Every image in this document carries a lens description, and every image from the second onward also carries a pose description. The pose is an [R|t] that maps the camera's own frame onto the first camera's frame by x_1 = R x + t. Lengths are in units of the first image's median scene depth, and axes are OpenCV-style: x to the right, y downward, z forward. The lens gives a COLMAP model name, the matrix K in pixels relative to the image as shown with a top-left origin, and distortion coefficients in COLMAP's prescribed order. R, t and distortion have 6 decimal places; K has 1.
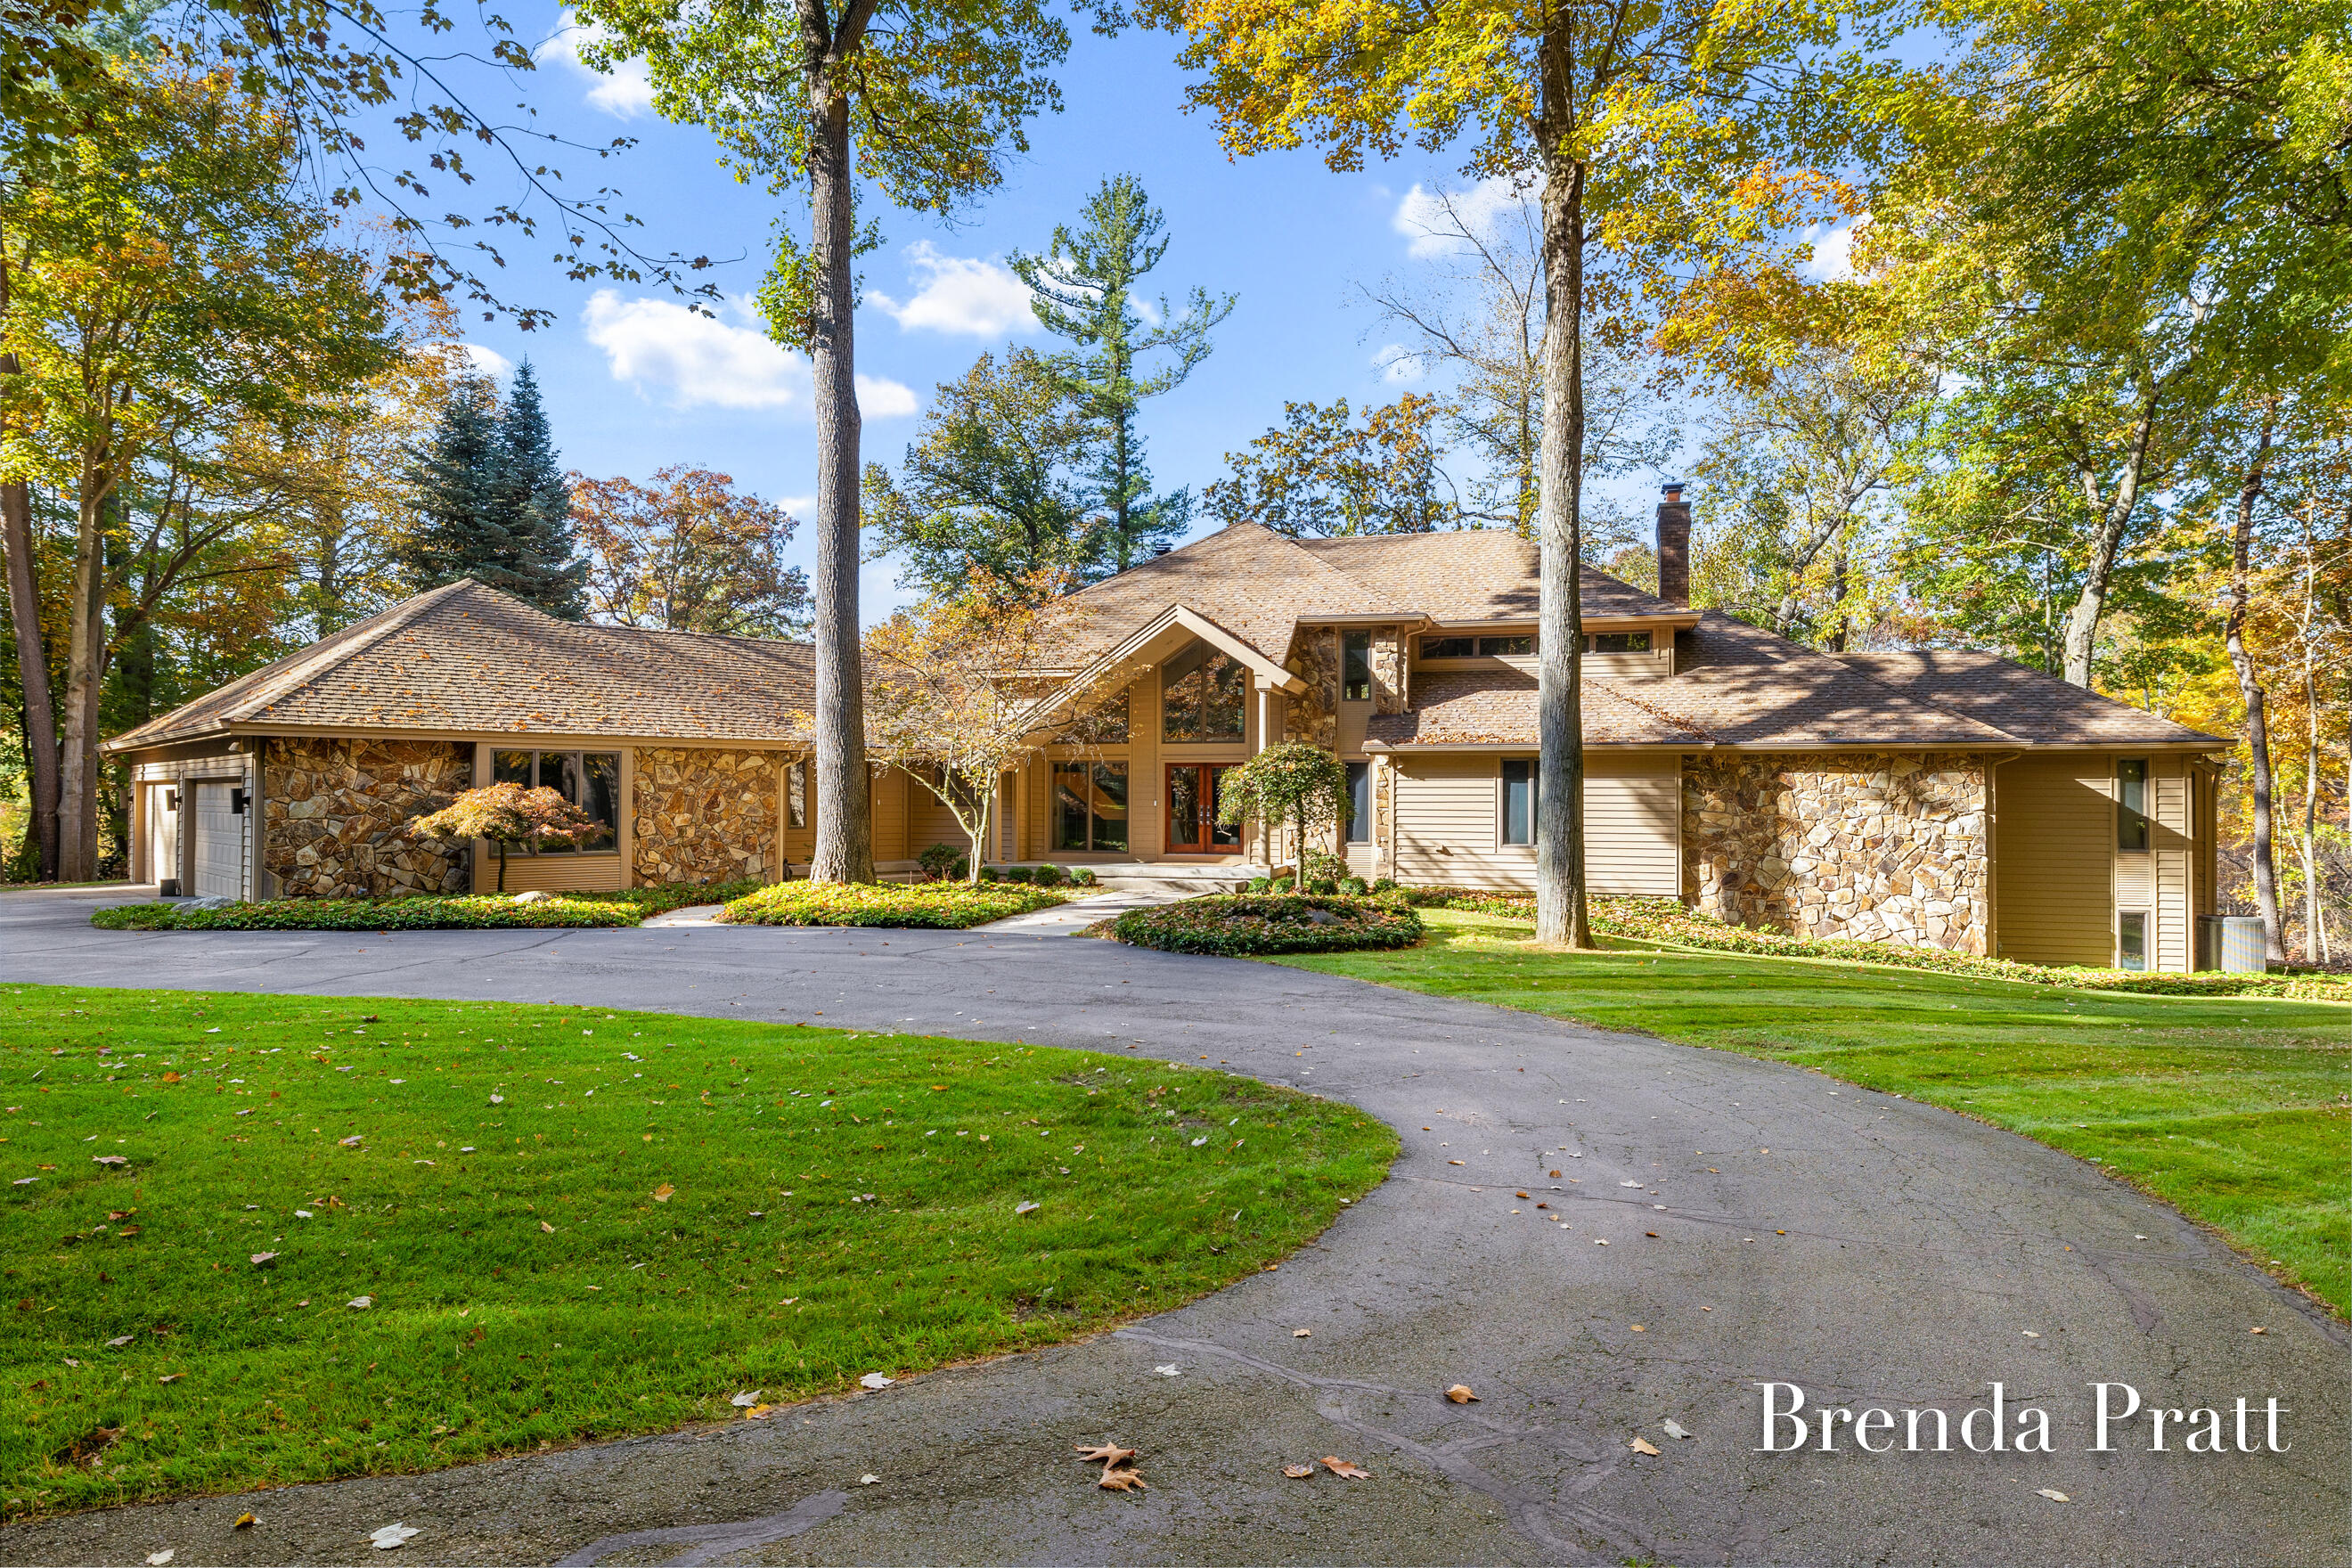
lens RADIAL K [[1383.8, 0, 1169.7], [0, 1383.8, 792.0], [0, 0, 1]] dist [0.001119, 0.000826]
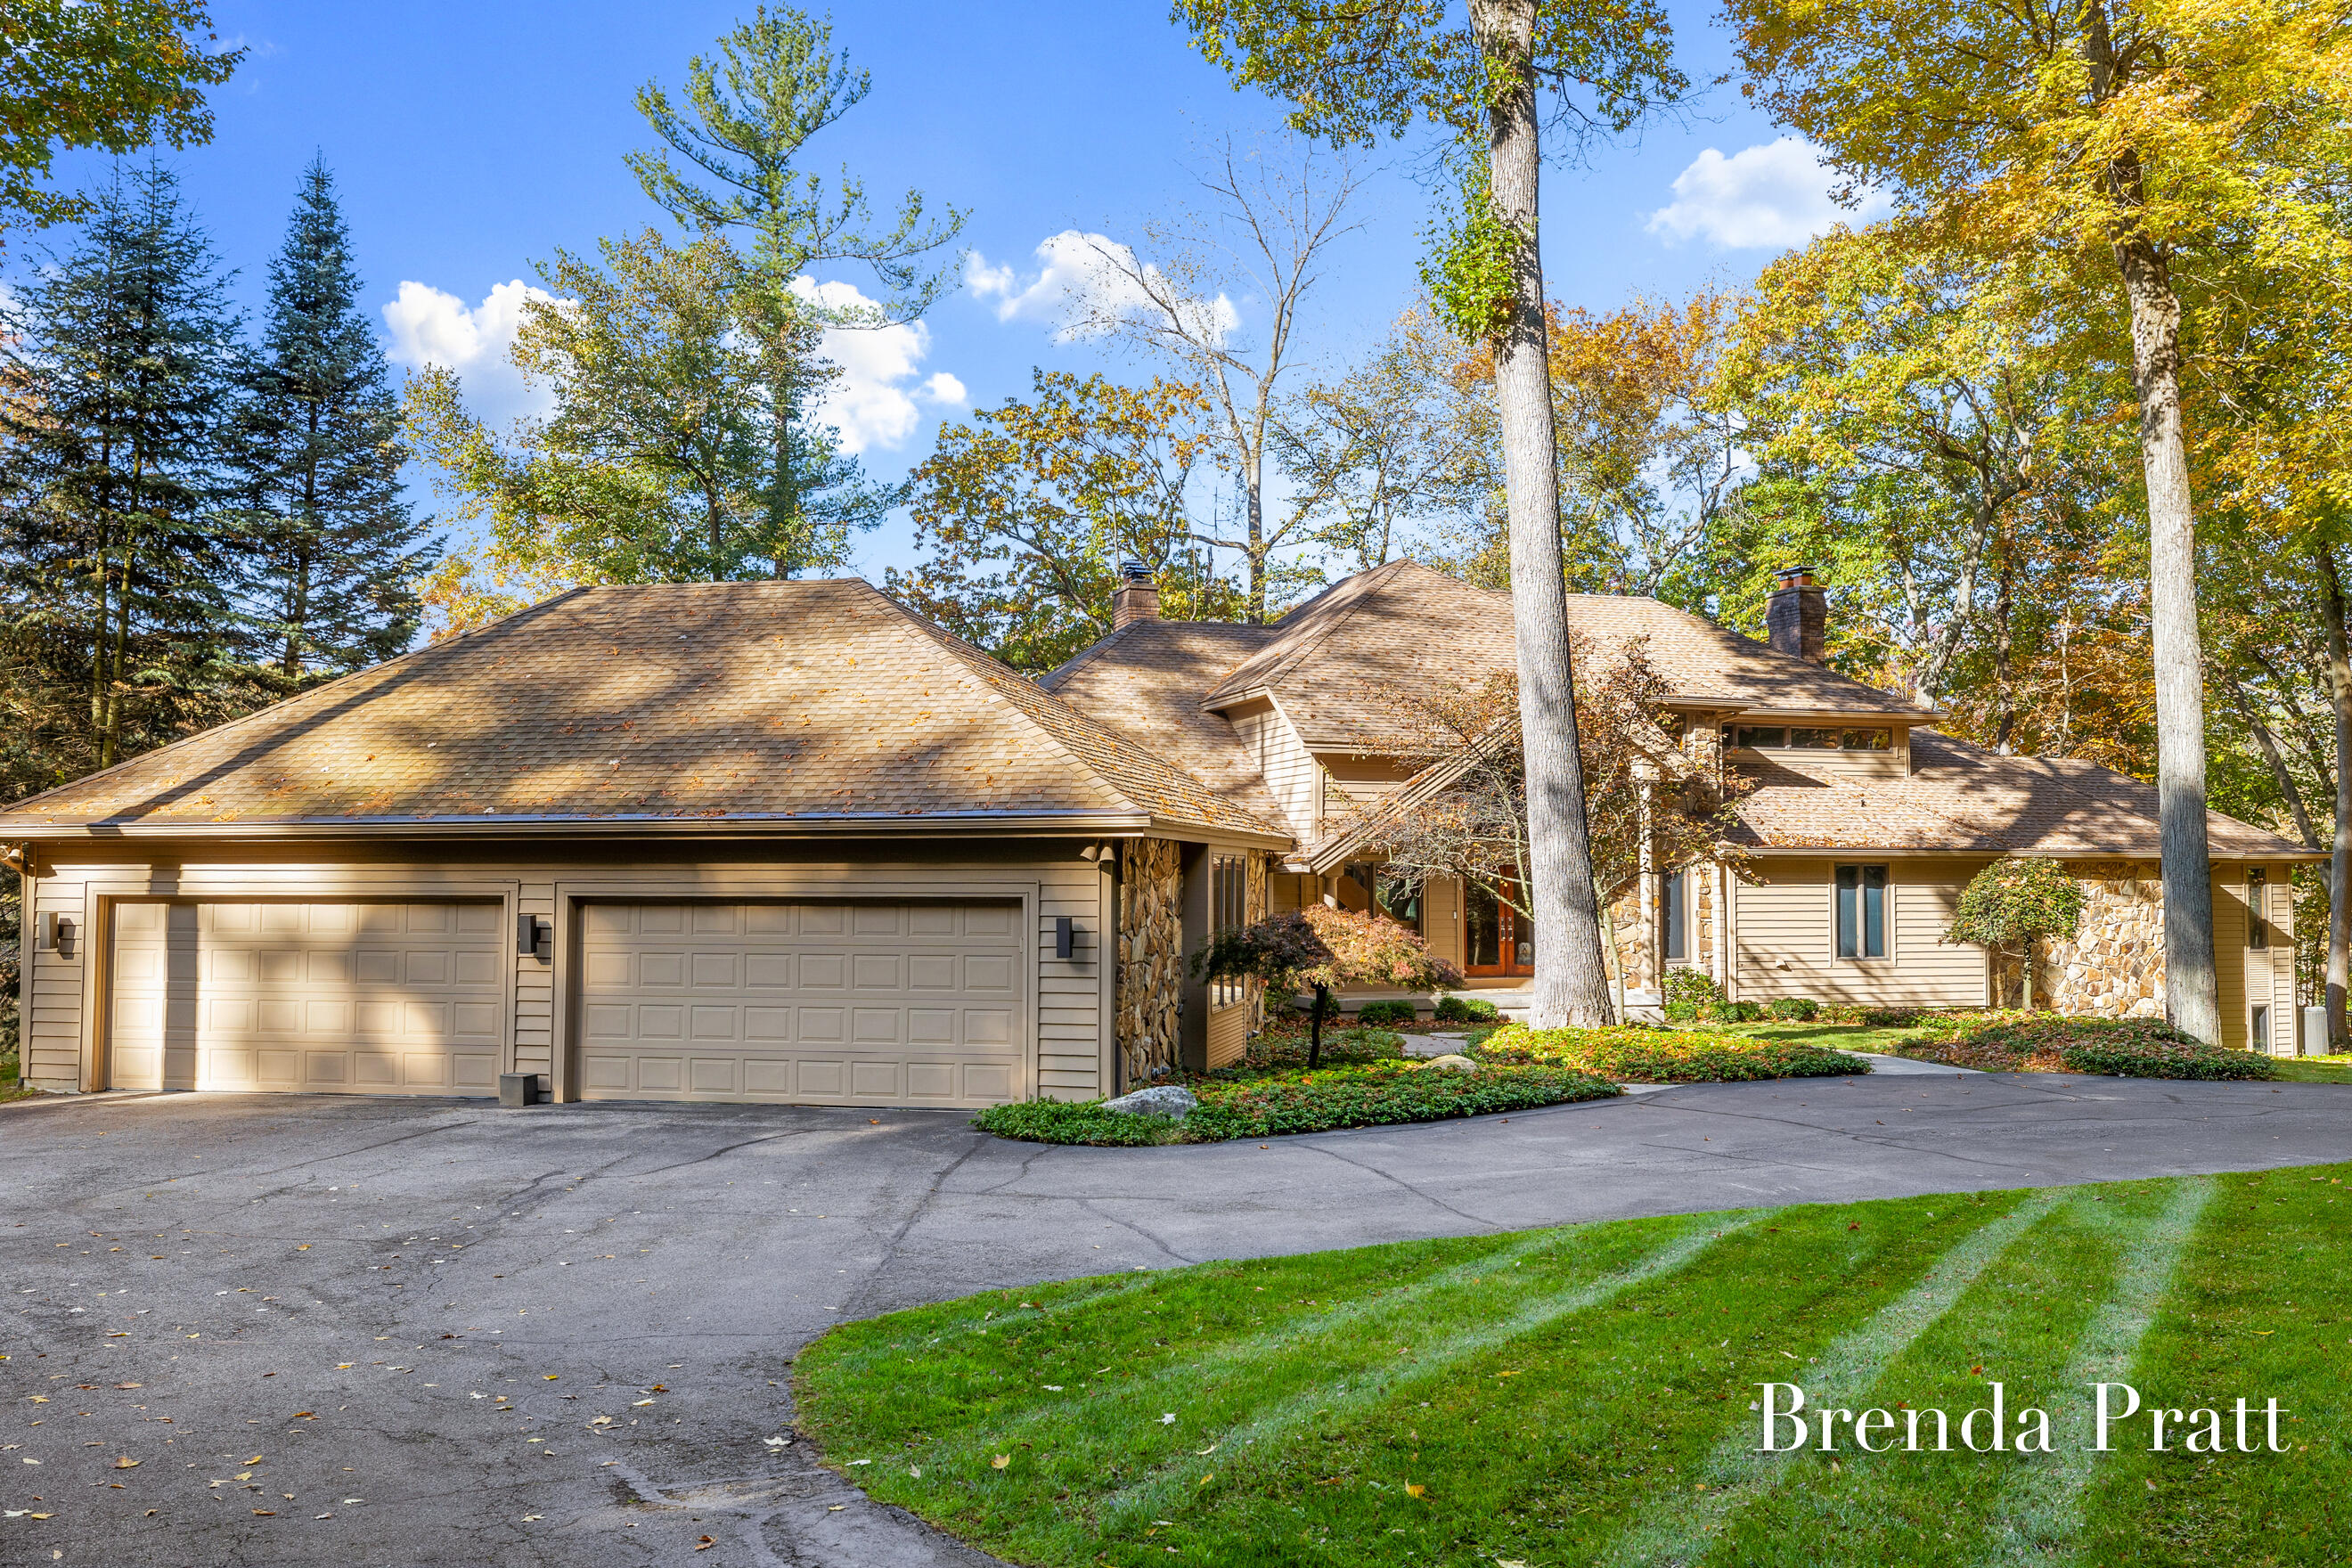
lens RADIAL K [[1967.3, 0, 1180.4], [0, 1967.3, 789.6], [0, 0, 1]] dist [-0.005345, -0.011794]
pose [[0.828002, 0.024808, 0.560176, -0.849532], [-0.001257, 0.999100, -0.042388, -0.017427], [-0.560724, 0.034393, 0.827288, 0.165728]]
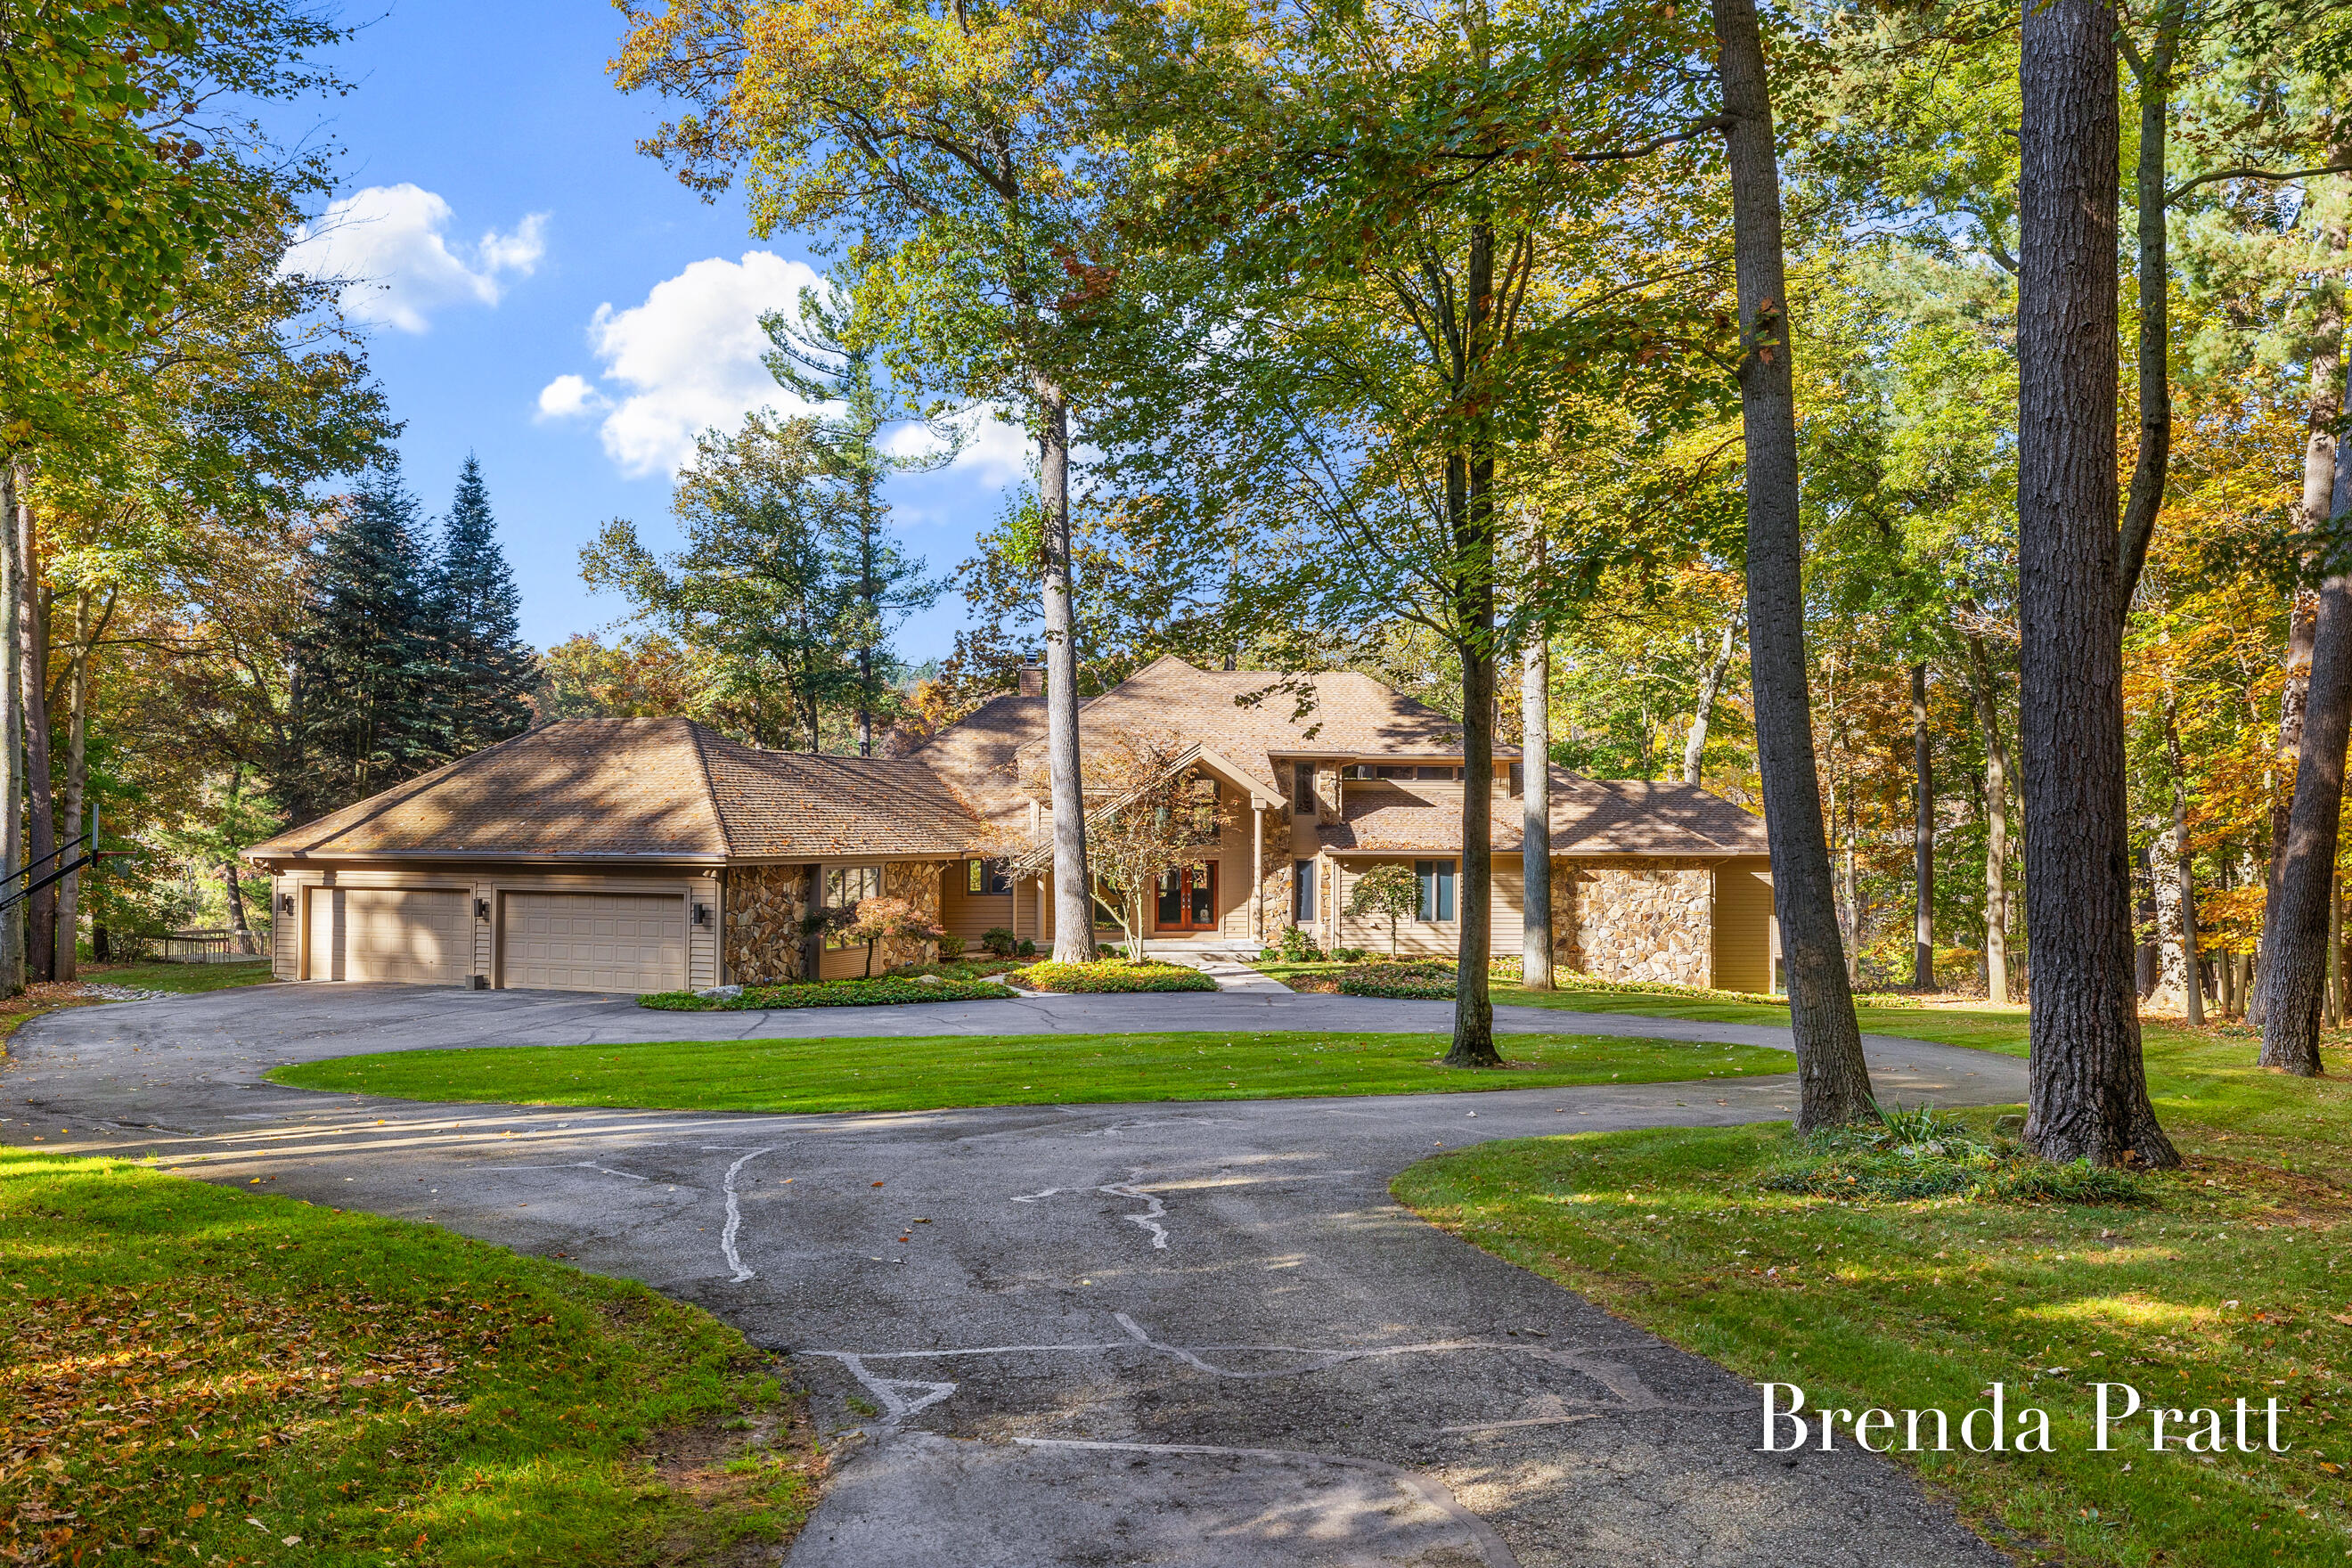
lens RADIAL K [[1810.2, 0, 1174.5], [0, 1810.2, 776.0], [0, 0, 1]] dist [-0.011053, -0.000356]
pose [[0.918908, 0.012554, 0.394271, -0.698699], [-0.003561, 0.999717, -0.023532, -0.064195], [-0.394455, 0.020220, 0.918693, -0.574365]]
